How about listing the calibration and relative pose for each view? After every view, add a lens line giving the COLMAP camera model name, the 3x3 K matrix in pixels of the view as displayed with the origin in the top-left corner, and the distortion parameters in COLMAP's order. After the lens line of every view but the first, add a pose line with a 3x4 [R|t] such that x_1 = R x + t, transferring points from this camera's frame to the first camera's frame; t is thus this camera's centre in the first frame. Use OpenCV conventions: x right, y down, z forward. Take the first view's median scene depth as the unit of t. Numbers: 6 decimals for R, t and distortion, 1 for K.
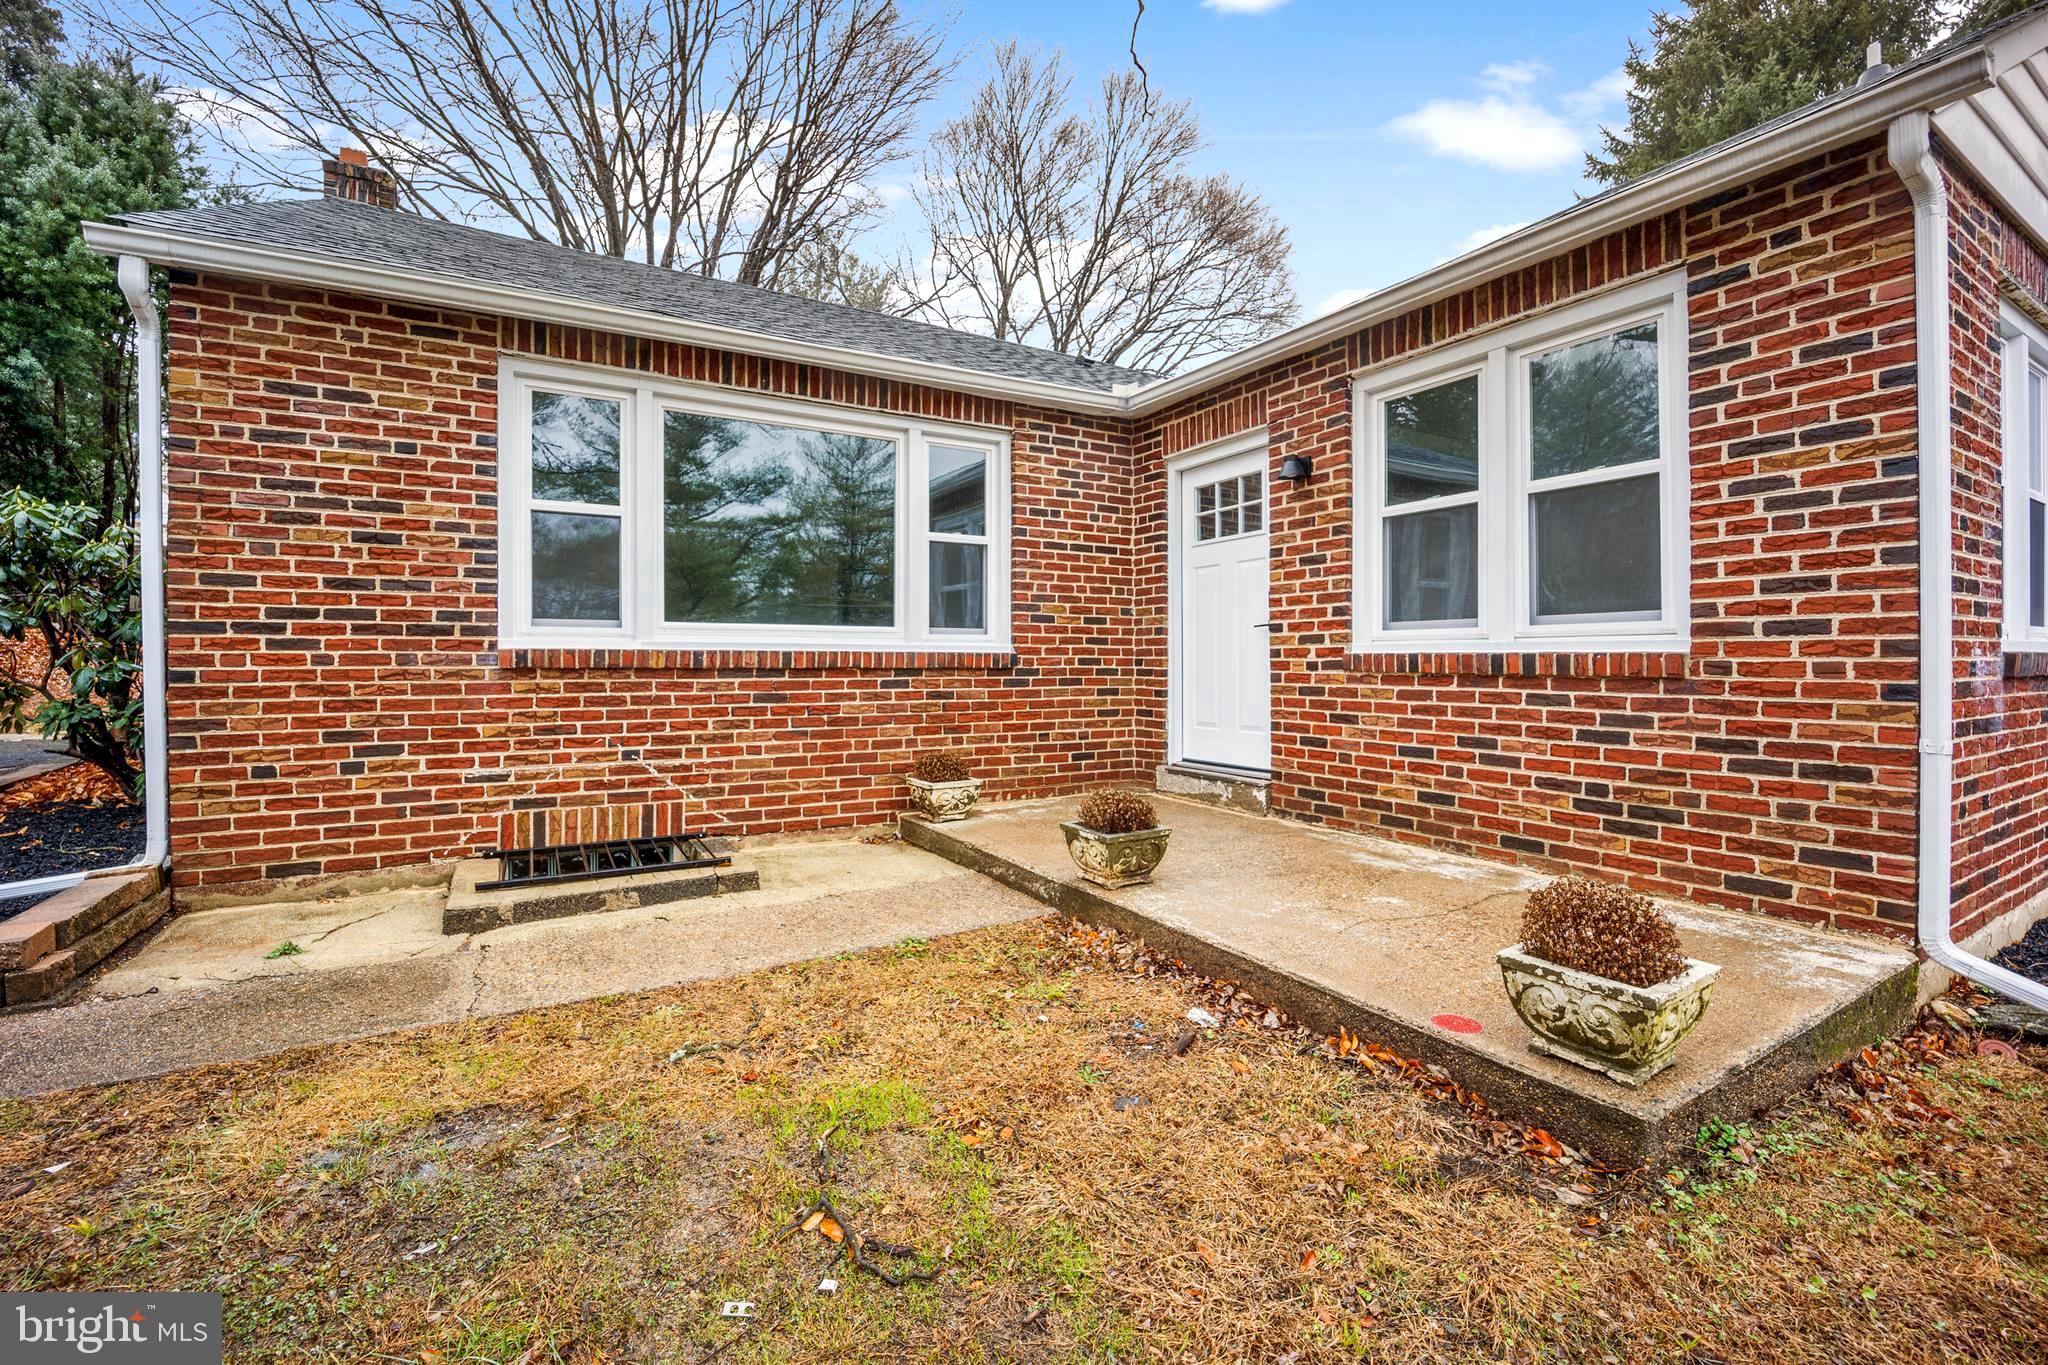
lens RADIAL K [[845.5, 0, 986.7], [0, 845.5, 684.4], [0, 0, 1]] dist [-0.017596, -0.000028]
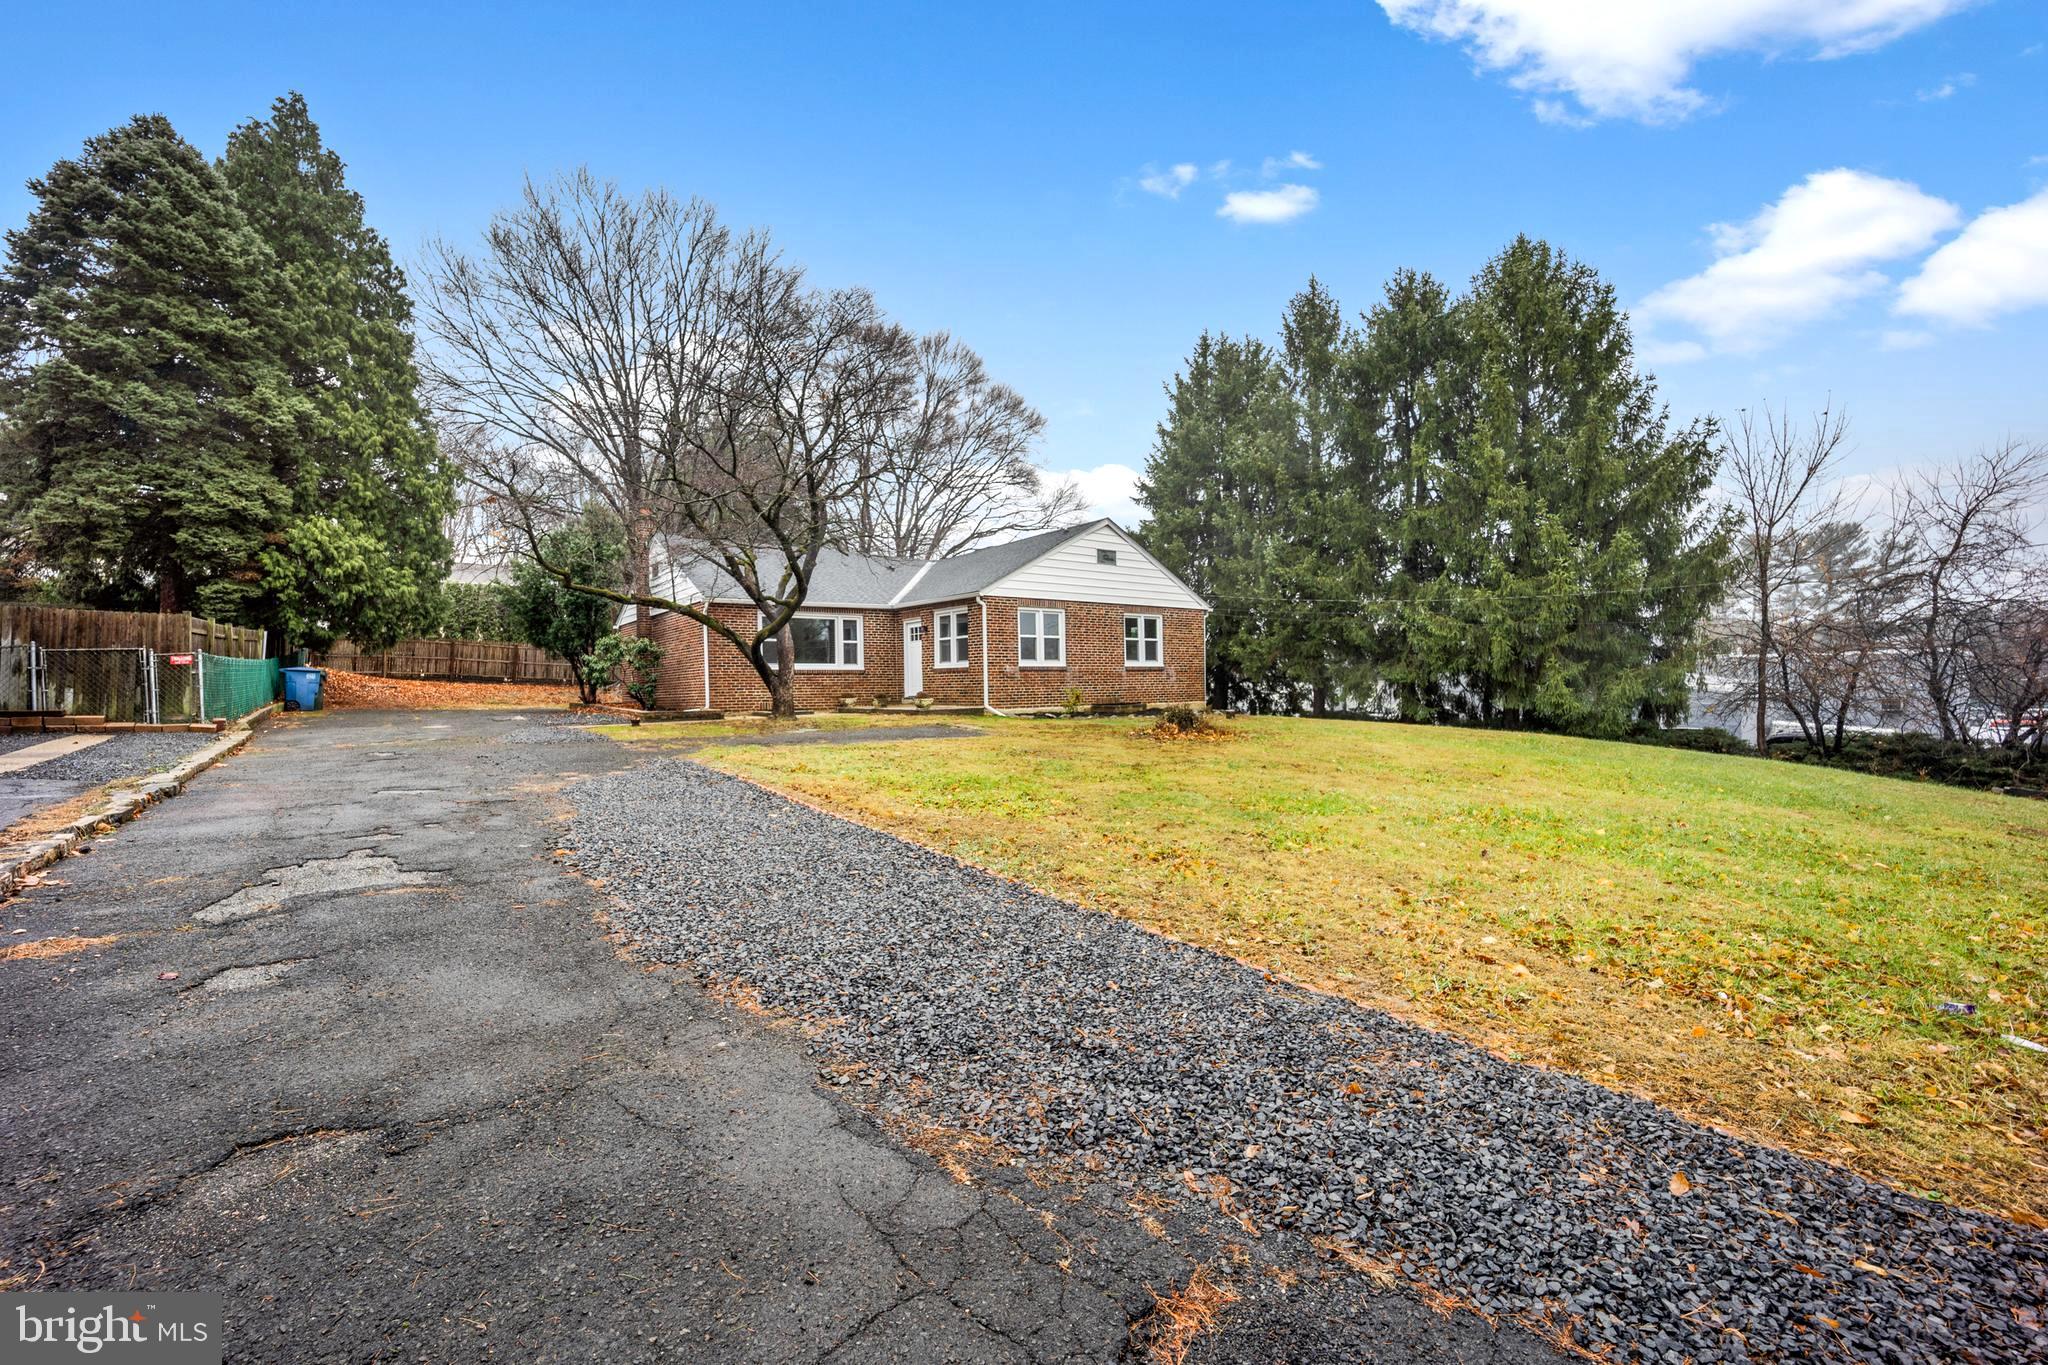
lens RADIAL K [[845.5, 0, 986.7], [0, 845.5, 684.4], [0, 0, 1]] dist [-0.017596, -0.000028]
pose [[0.990003, -0.014778, 0.140270, 0.048684], [0.018964, 0.999412, -0.028550, 0.183010], [-0.139766, 0.030924, 0.989702, -3.525756]]
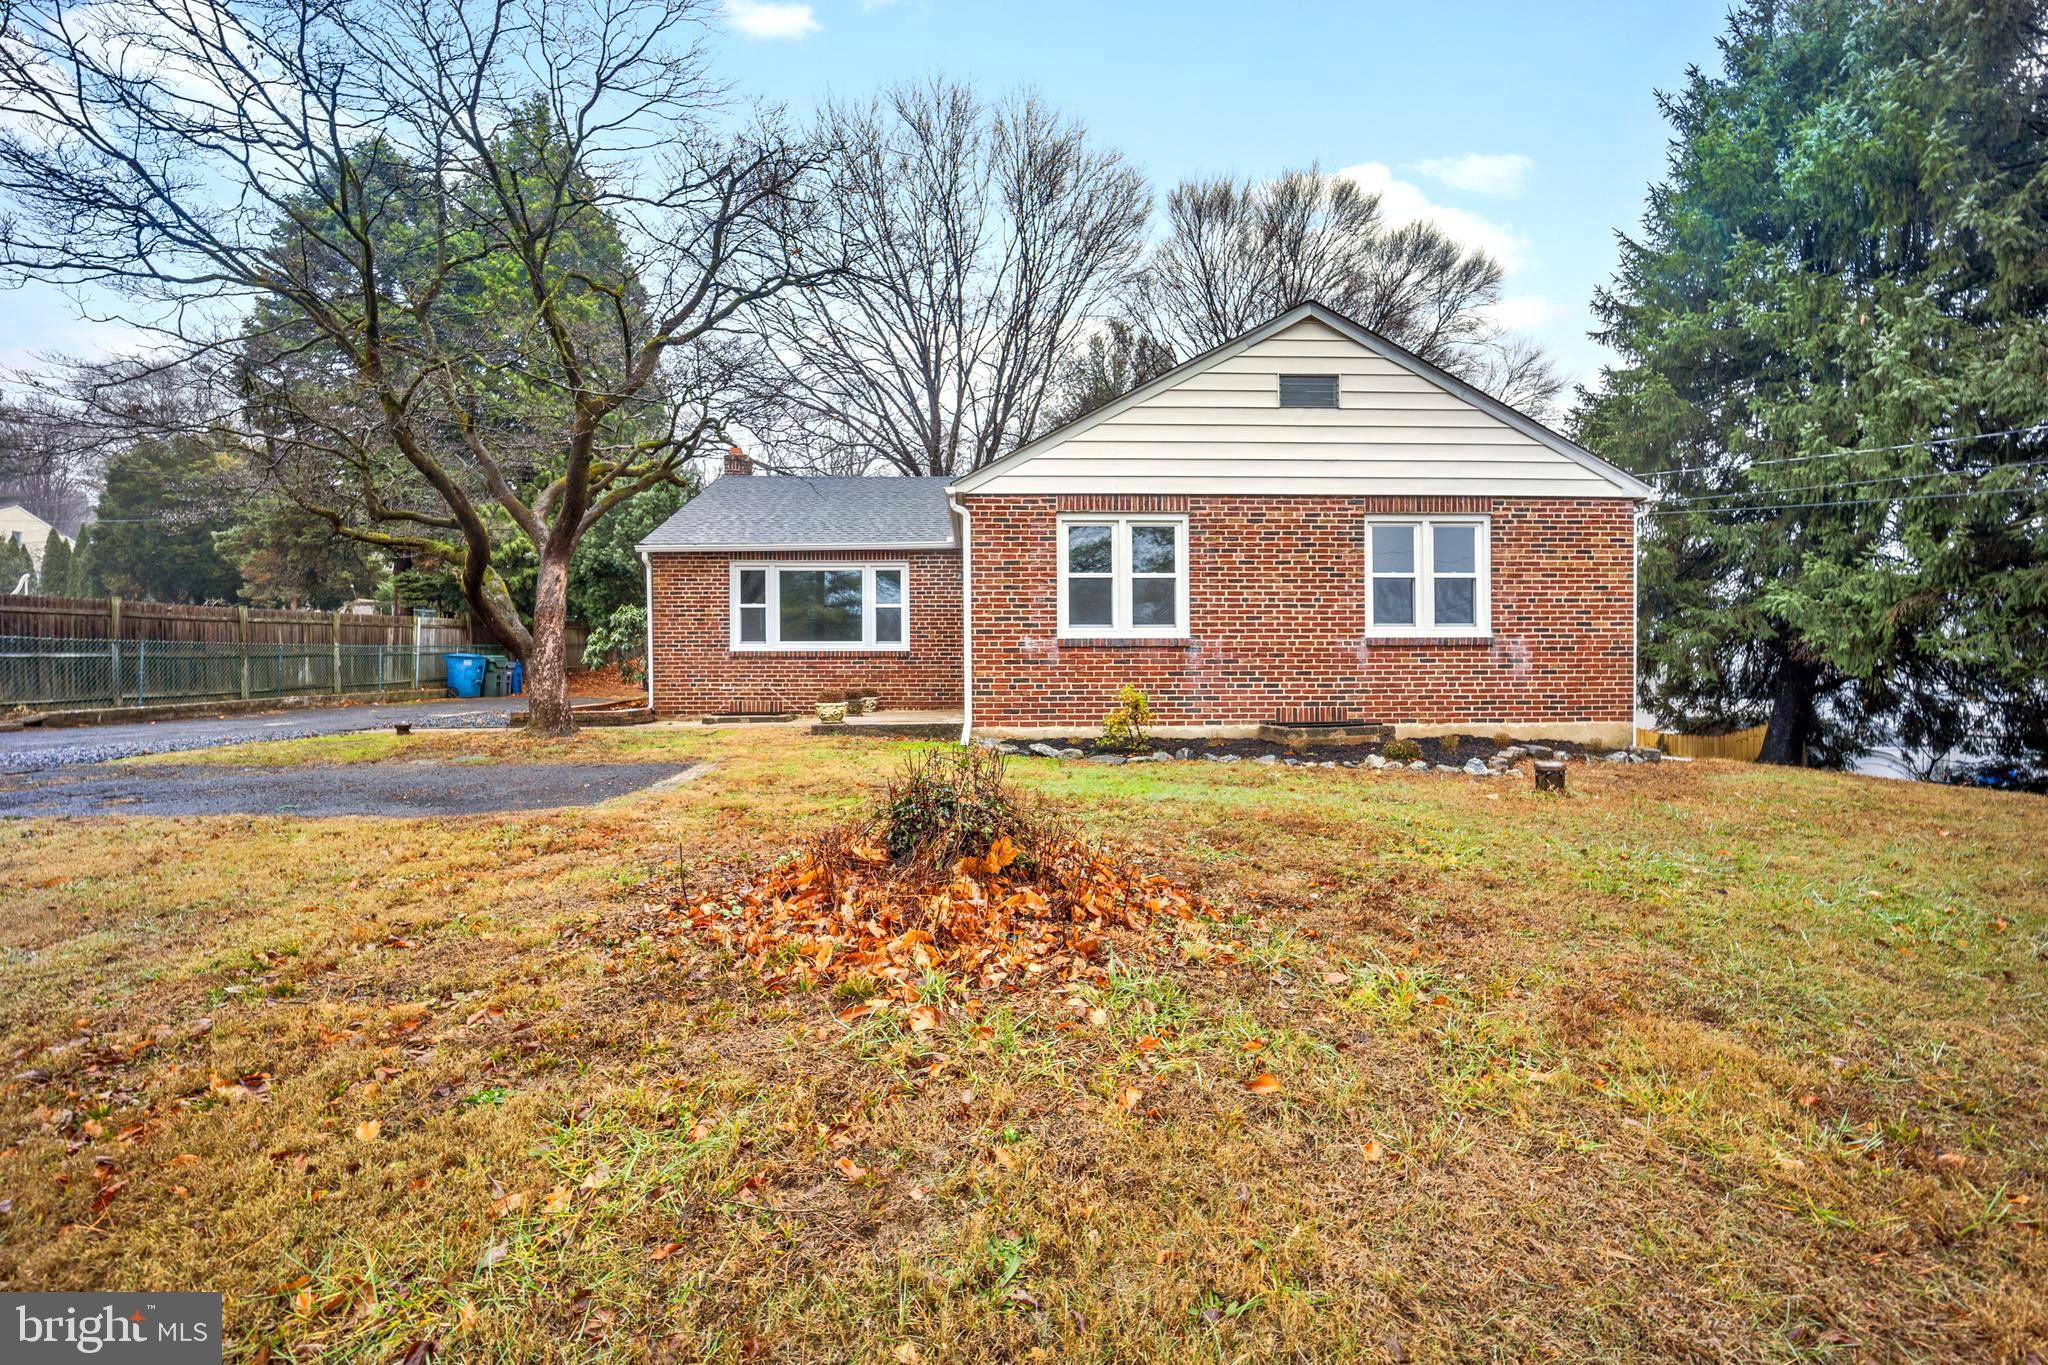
lens RADIAL K [[845.5, 0, 986.7], [0, 845.5, 684.4], [0, 0, 1]] dist [-0.017596, -0.000028]
pose [[0.895259, -0.002980, -0.445537, 1.526123], [-0.006959, 0.999762, -0.020670, 0.127456], [0.445492, 0.021606, 0.895025, -1.279579]]
